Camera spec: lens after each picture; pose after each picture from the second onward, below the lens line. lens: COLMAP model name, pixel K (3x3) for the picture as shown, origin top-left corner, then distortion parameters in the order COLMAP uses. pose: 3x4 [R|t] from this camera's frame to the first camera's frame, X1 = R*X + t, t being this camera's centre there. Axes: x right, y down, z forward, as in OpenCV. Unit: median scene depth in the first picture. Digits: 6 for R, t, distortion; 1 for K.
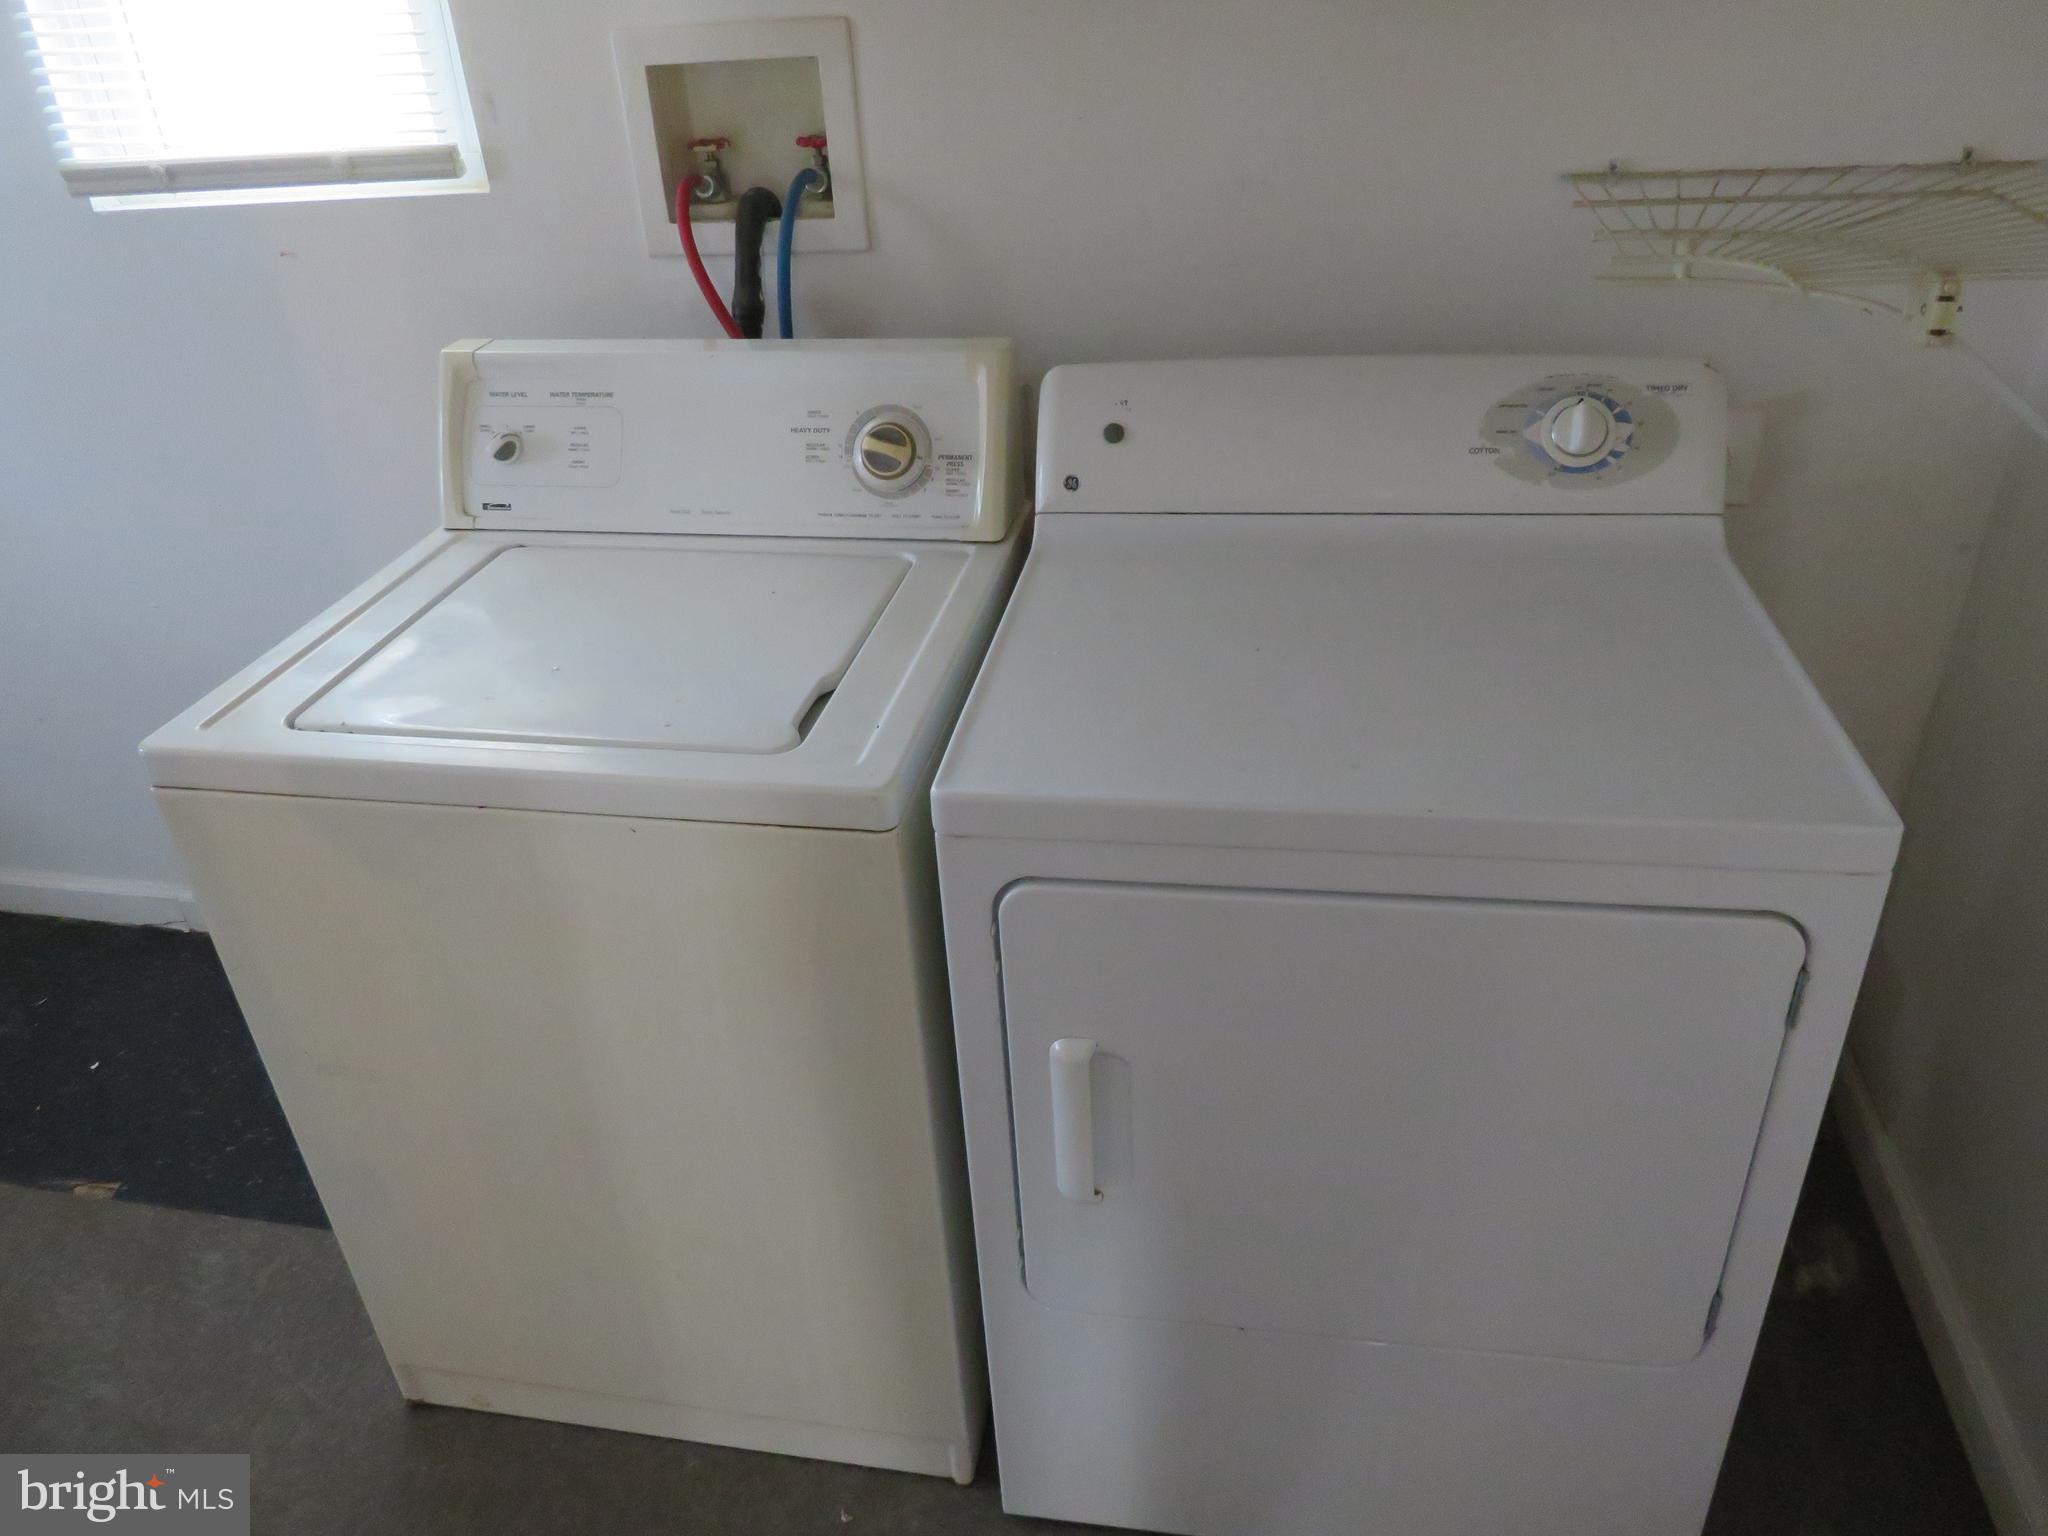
lens RADIAL K [[1456.7, 0, 1024.0], [0, 1456.7, 768.0], [0, 0, 1]] dist [-0.009678, 0.003370]
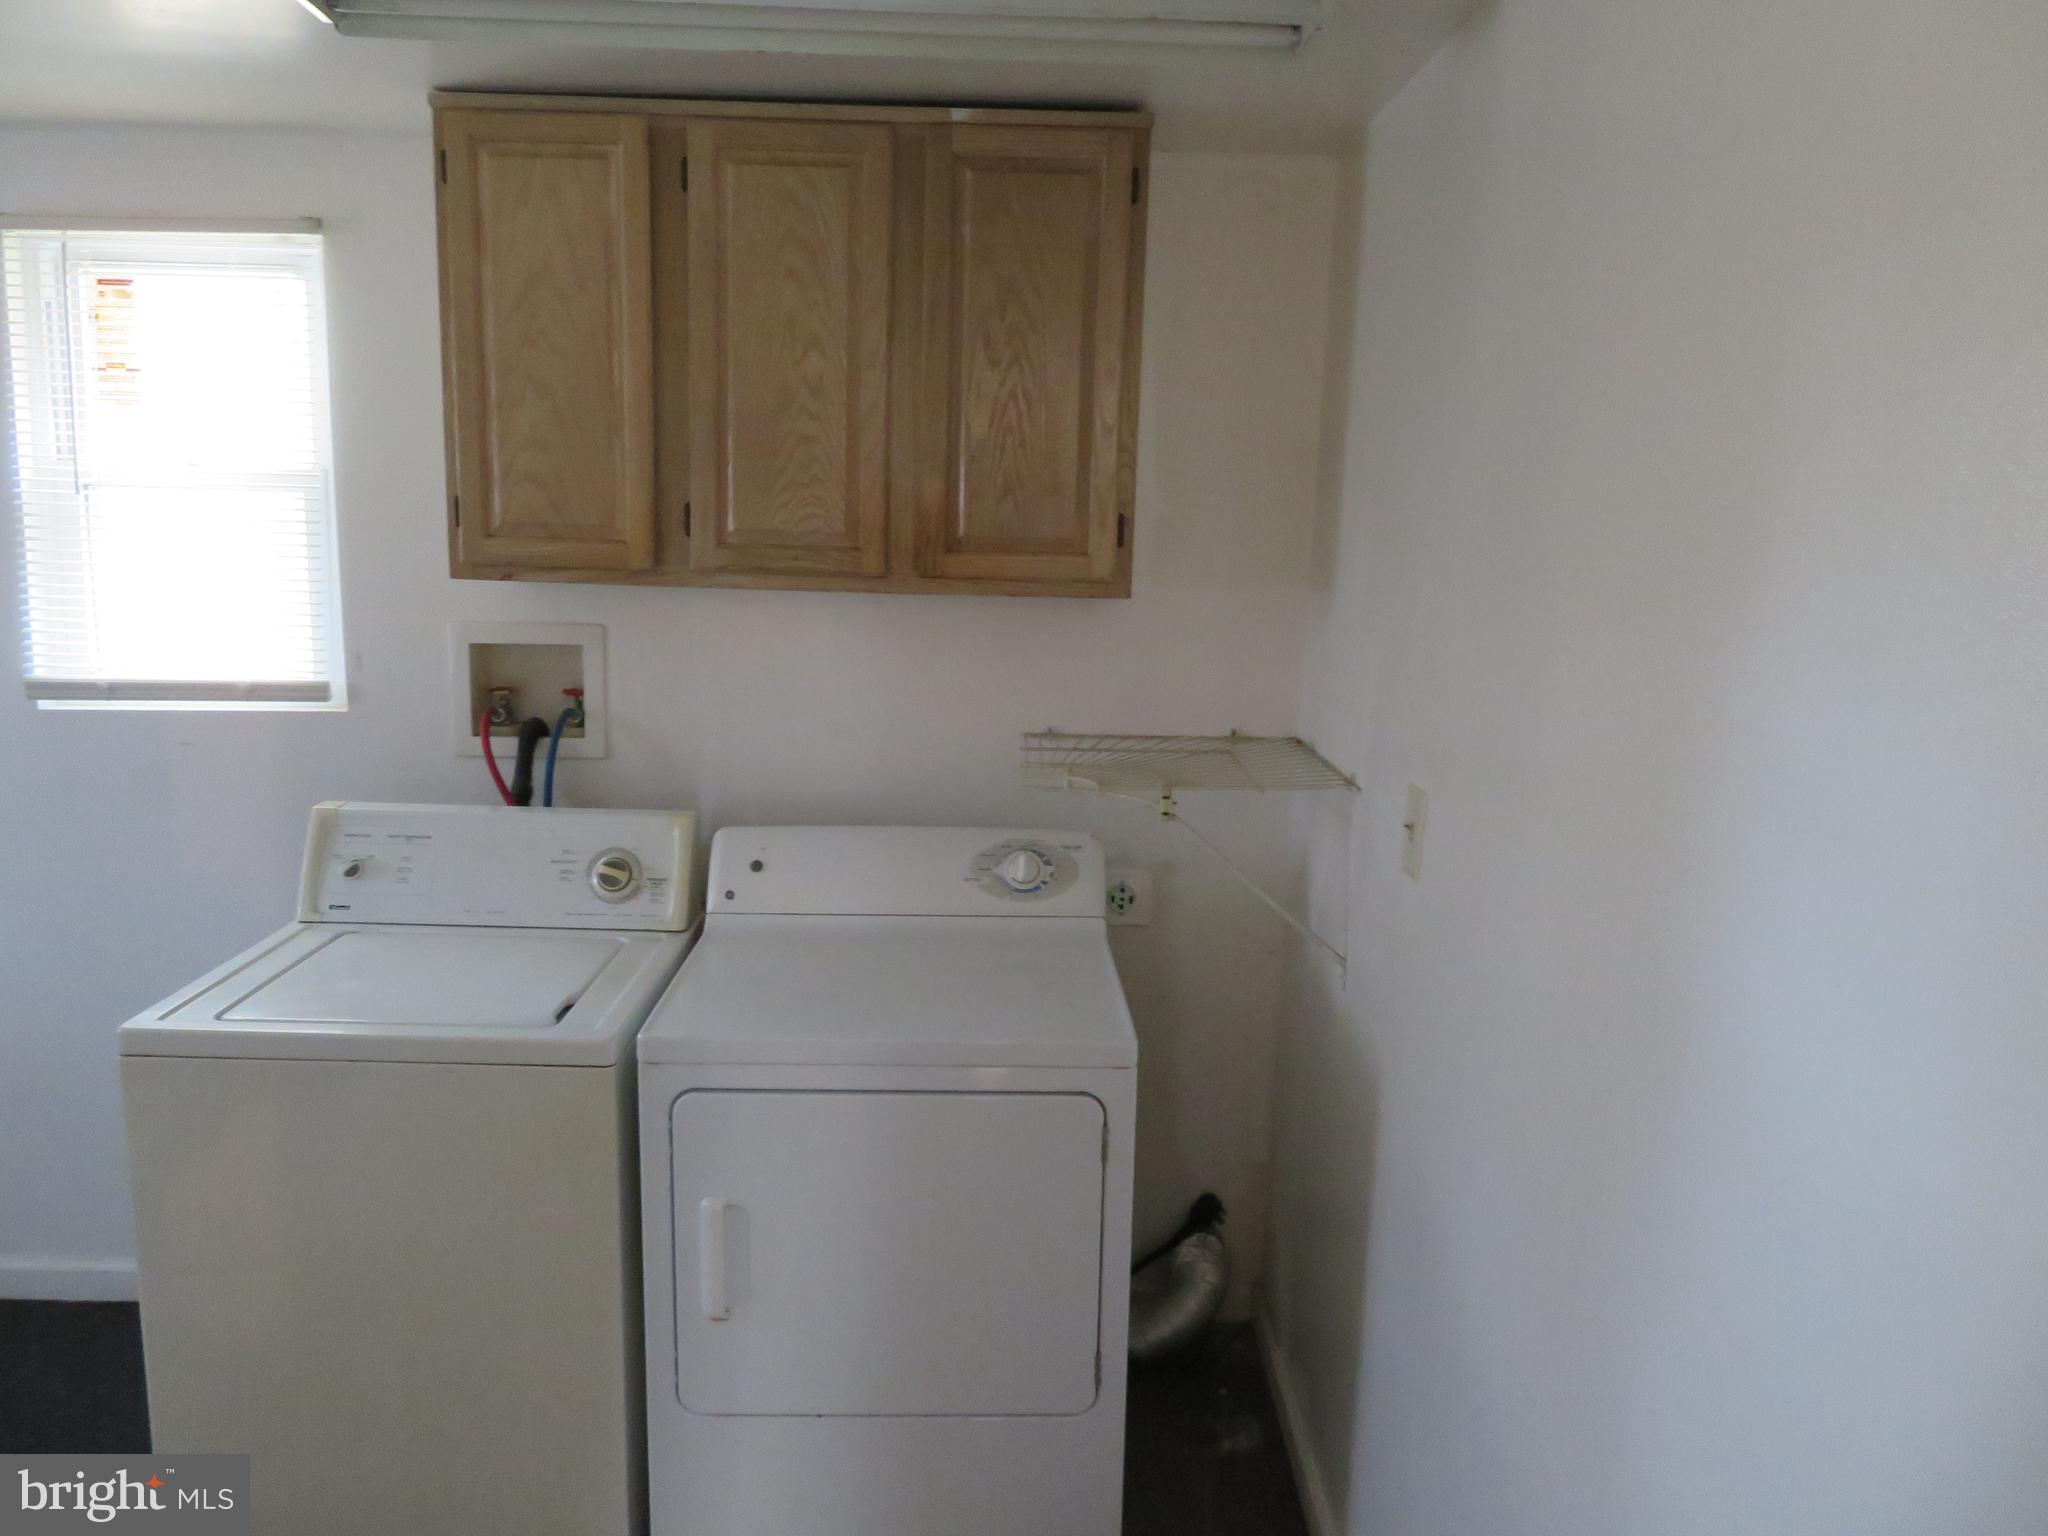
lens RADIAL K [[1456.7, 0, 1024.0], [0, 1456.7, 768.0], [0, 0, 1]] dist [-0.009678, 0.003370]
pose [[0.977580, 0.041606, 0.206411, 0.012037], [0.032772, 0.938273, -0.344339, 0.237650], [-0.207997, 0.343383, 0.915874, -0.599918]]
